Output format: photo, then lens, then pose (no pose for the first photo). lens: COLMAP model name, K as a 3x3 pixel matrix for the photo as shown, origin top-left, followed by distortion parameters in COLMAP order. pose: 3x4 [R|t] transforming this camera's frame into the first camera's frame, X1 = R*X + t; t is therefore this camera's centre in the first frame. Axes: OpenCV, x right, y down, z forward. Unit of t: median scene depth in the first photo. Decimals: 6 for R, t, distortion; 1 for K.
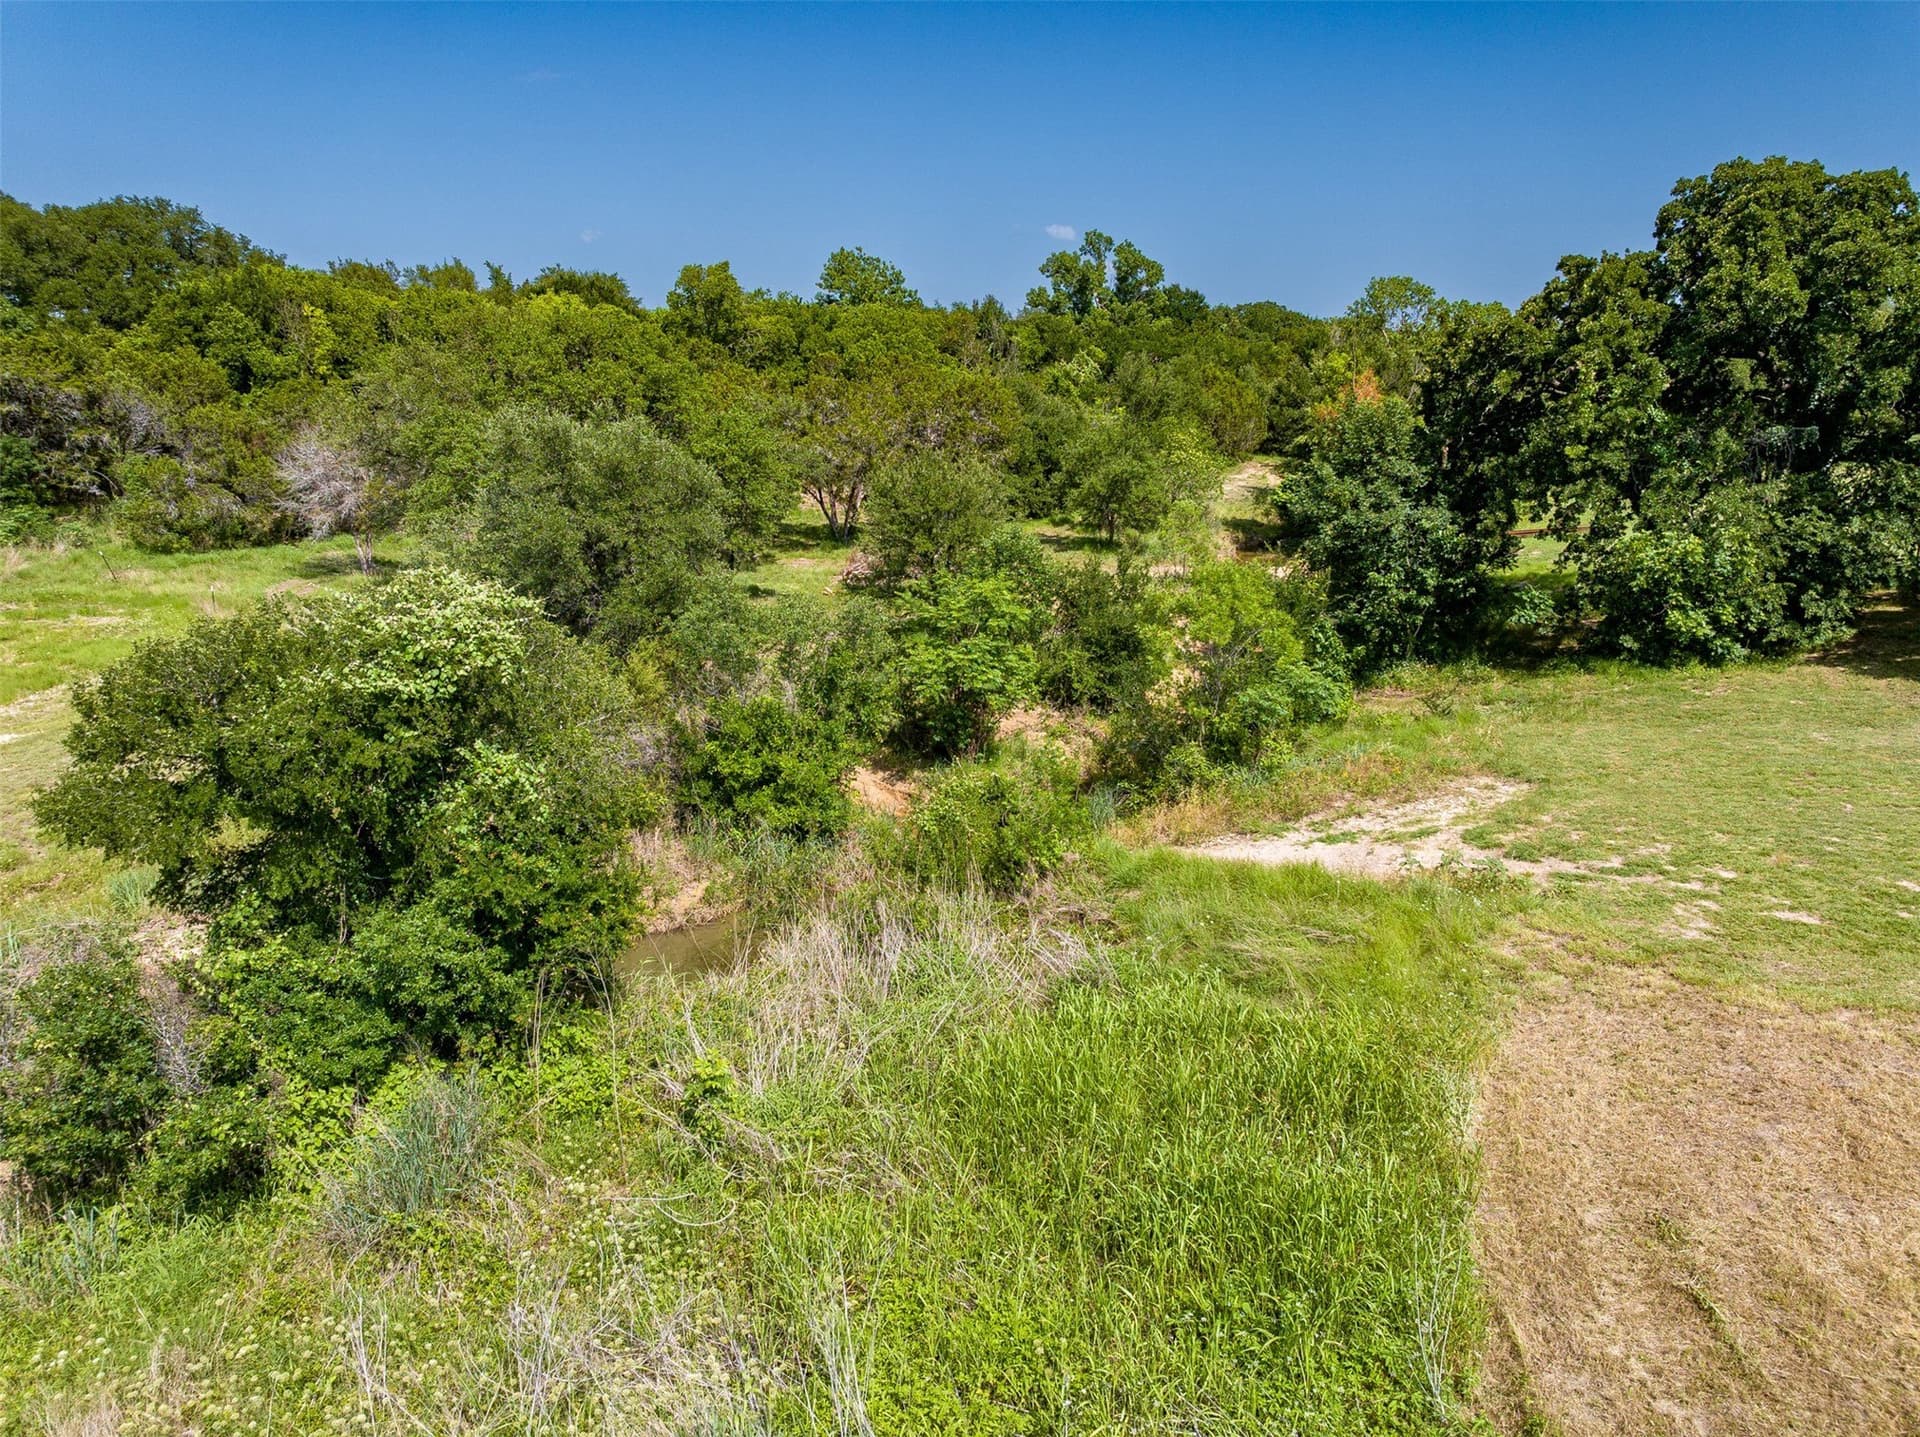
lens RADIAL K [[1351.1, 0, 949.3], [0, 1351.1, 709.4], [0, 0, 1]] dist [-0.040578, 0.008655]
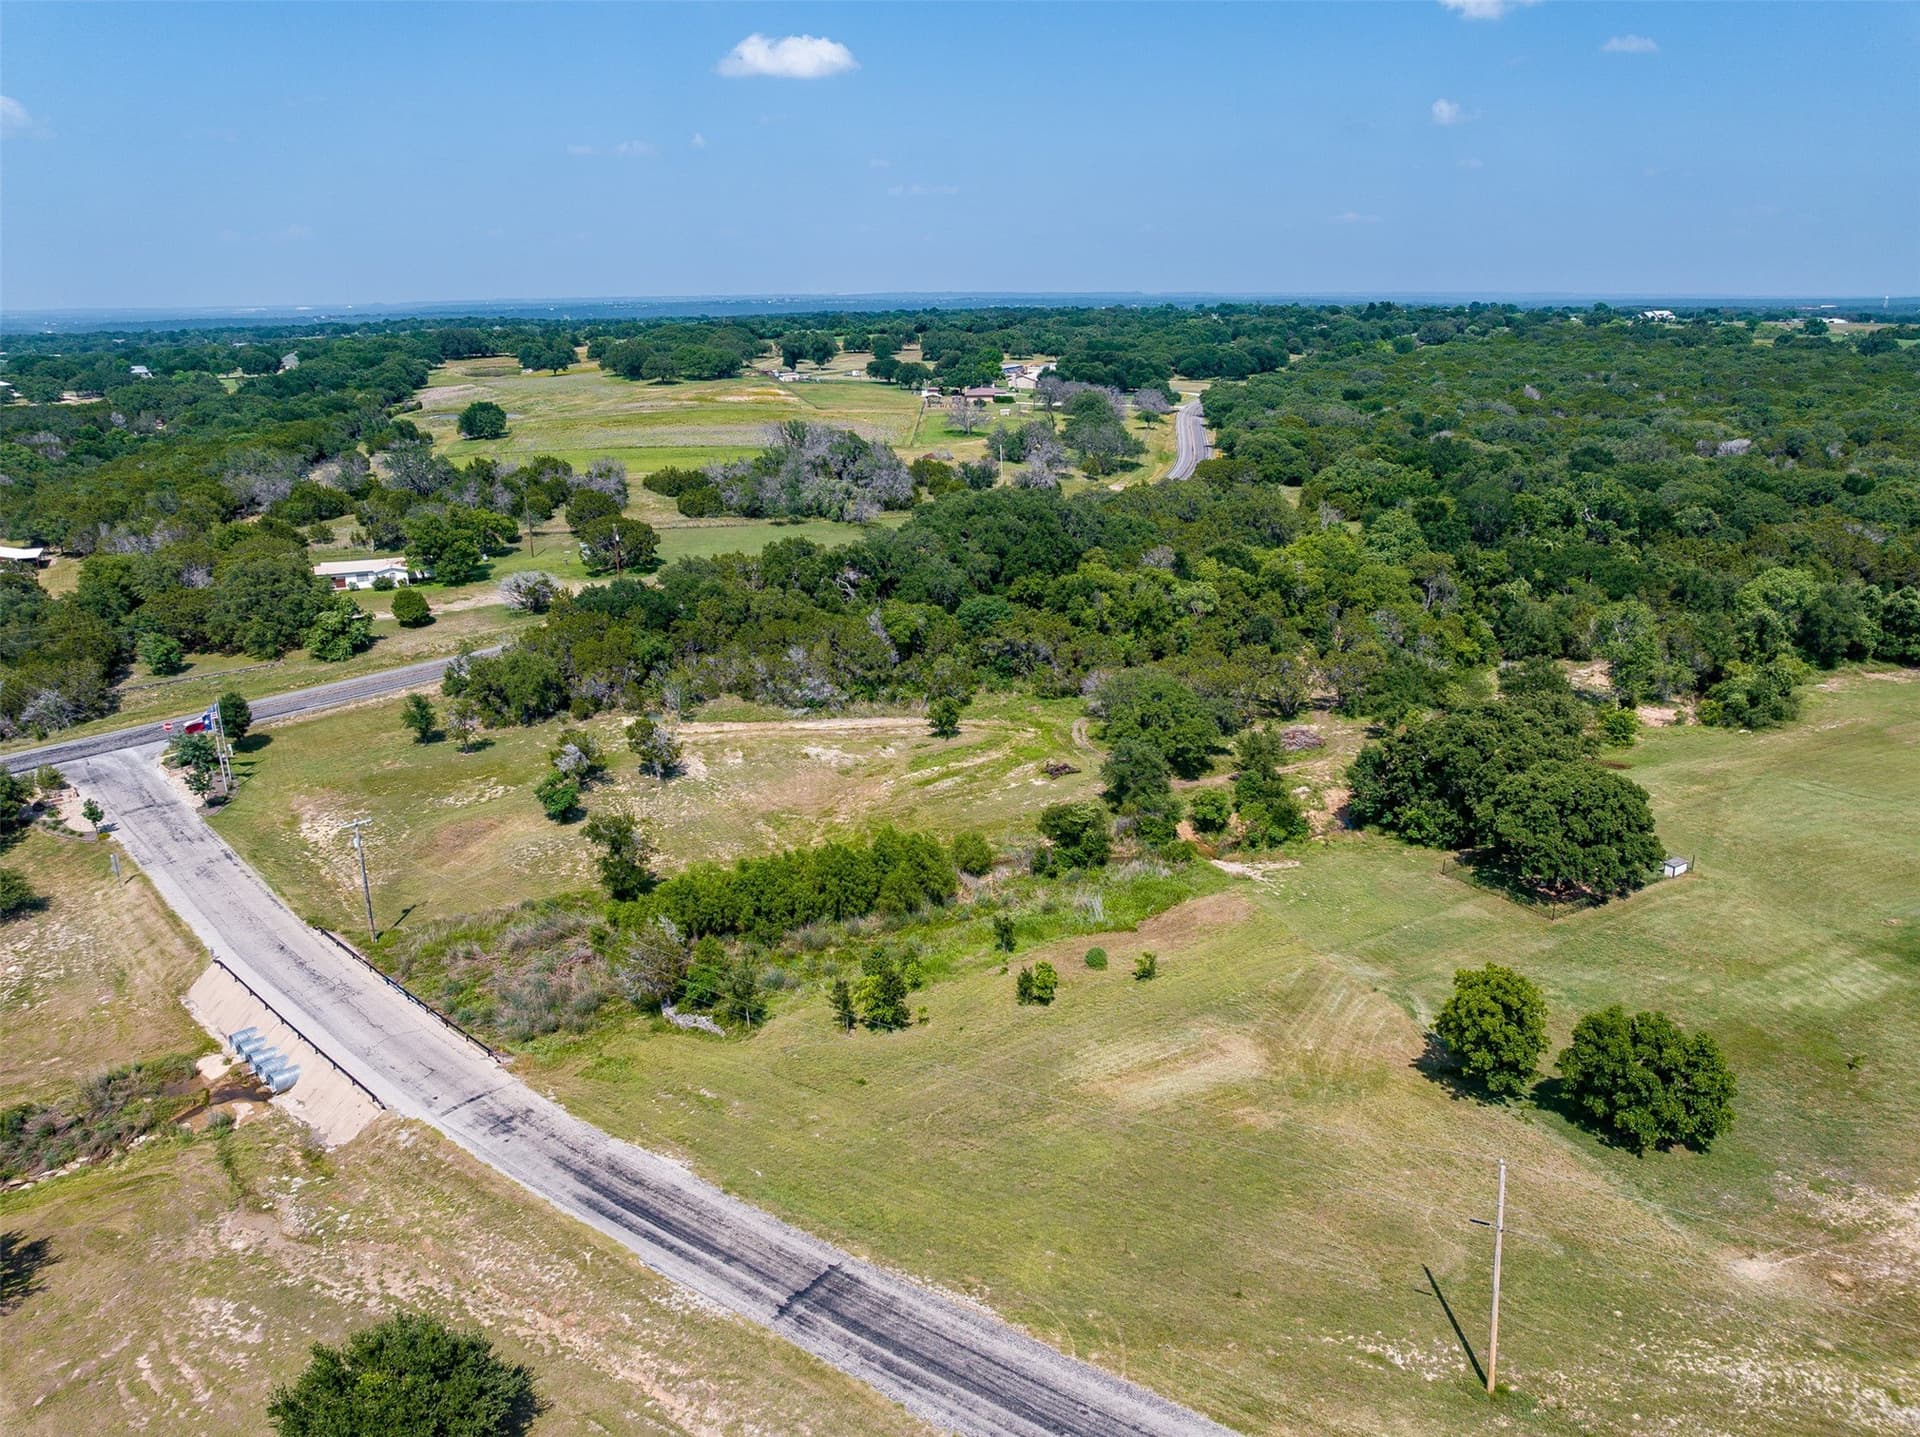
lens RADIAL K [[1351.1, 0, 949.3], [0, 1351.1, 709.4], [0, 0, 1]] dist [-0.040578, 0.008655]
pose [[0.835295, 0.151288, -0.528577, 1.159745], [-0.114821, 0.988198, 0.101391, -0.523256], [0.537678, -0.024000, 0.842808, -2.313513]]
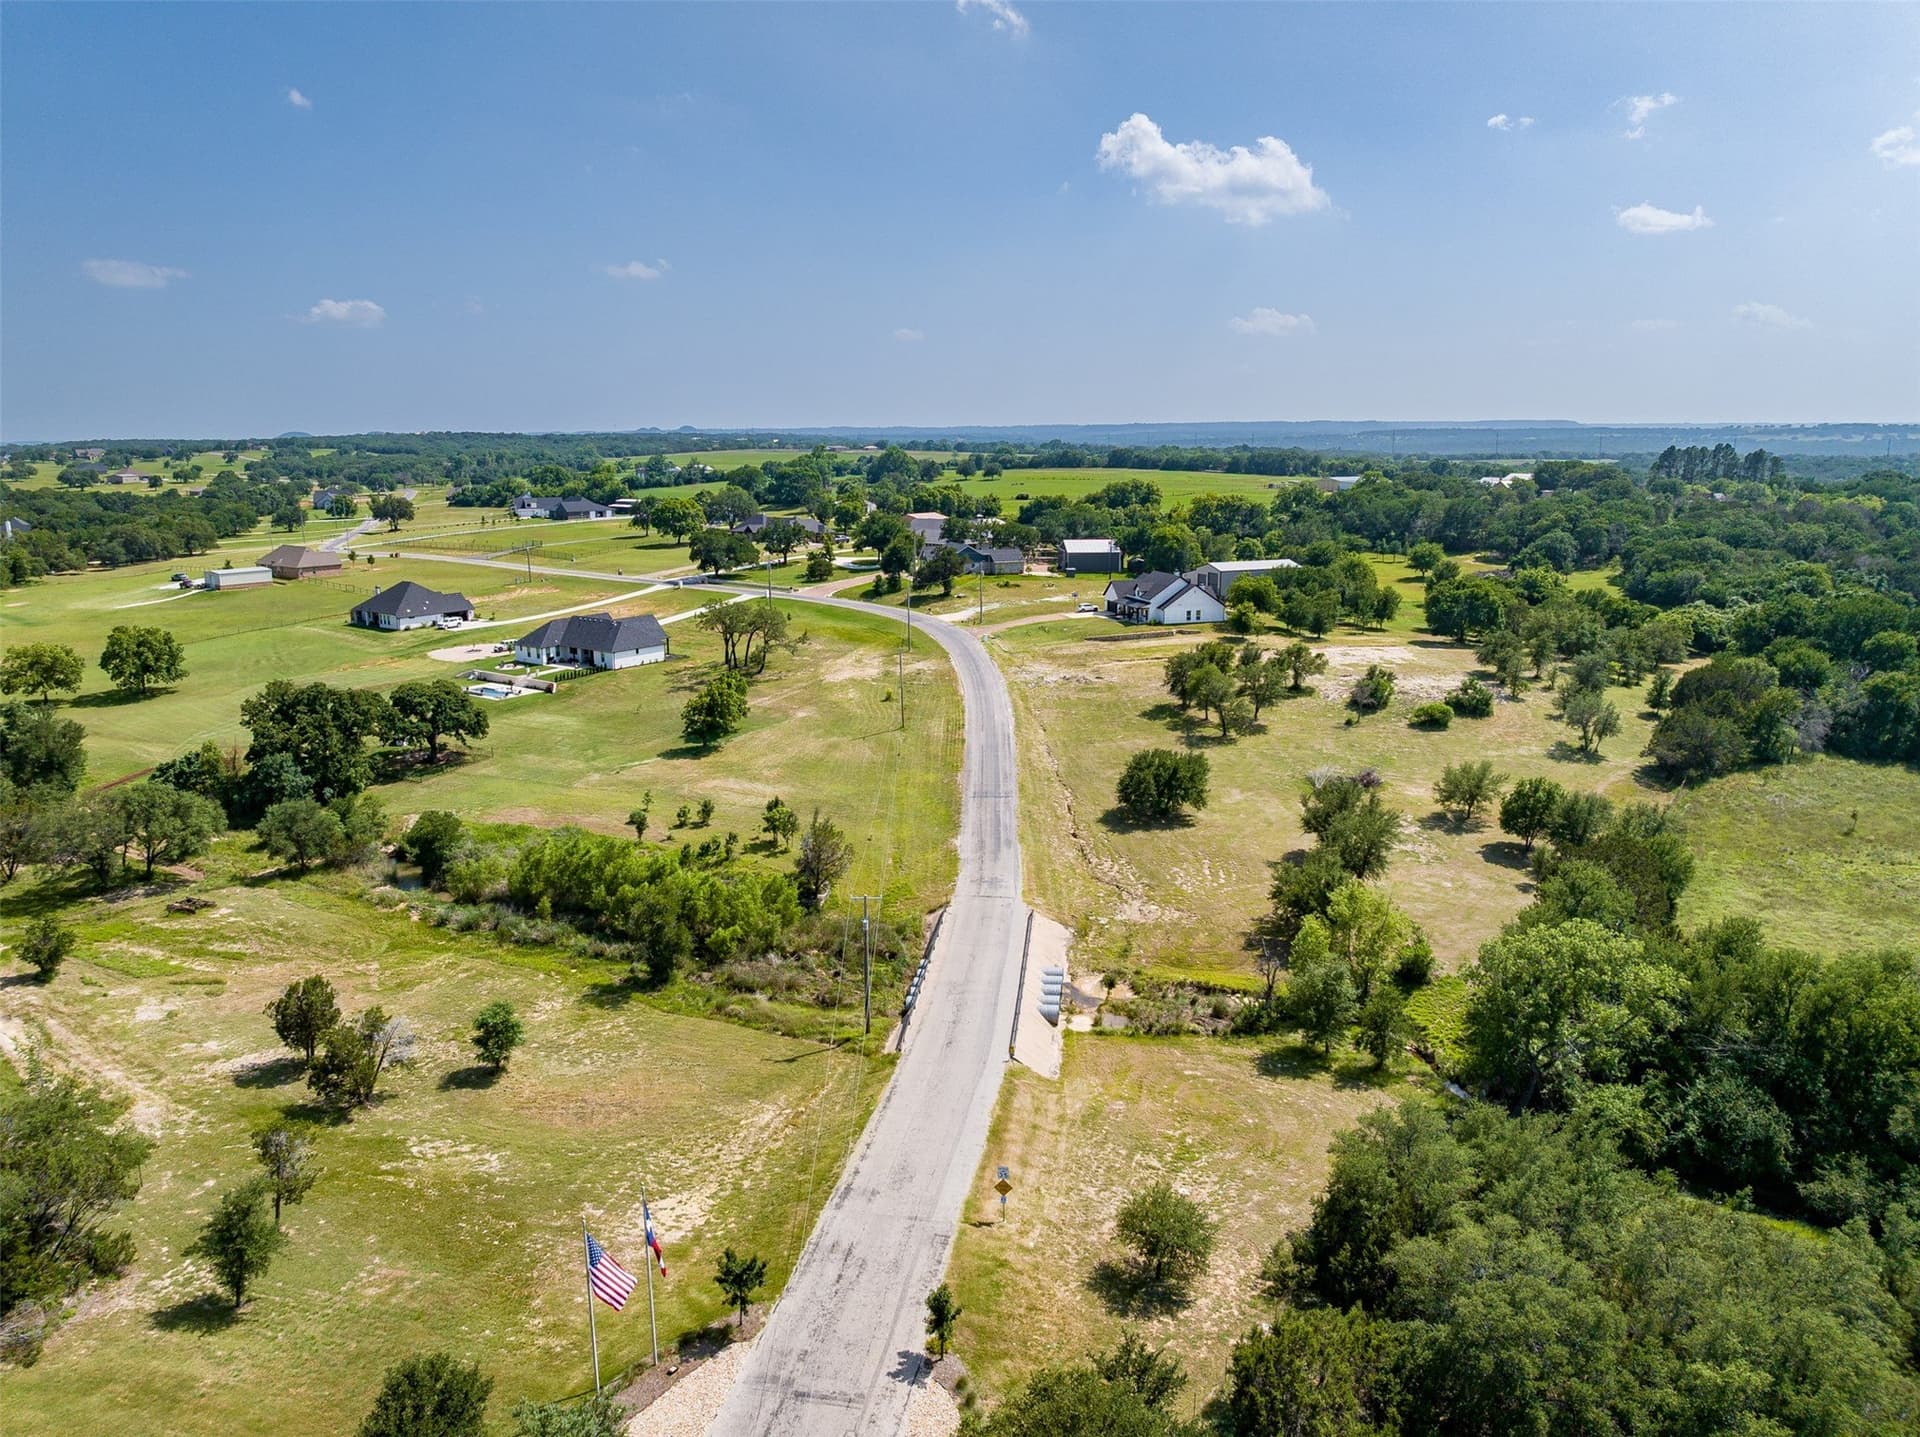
lens RADIAL K [[1367.2, 0, 953.7], [0, 1367.2, 723.7], [0, 0, 1]] dist [-0.039125, -0.002895]
pose [[-0.067308, -0.201714, 0.977129, -3.614644], [0.233022, 0.949087, 0.211976, -0.678805], [-0.970139, 0.241960, -0.016877, -0.873955]]
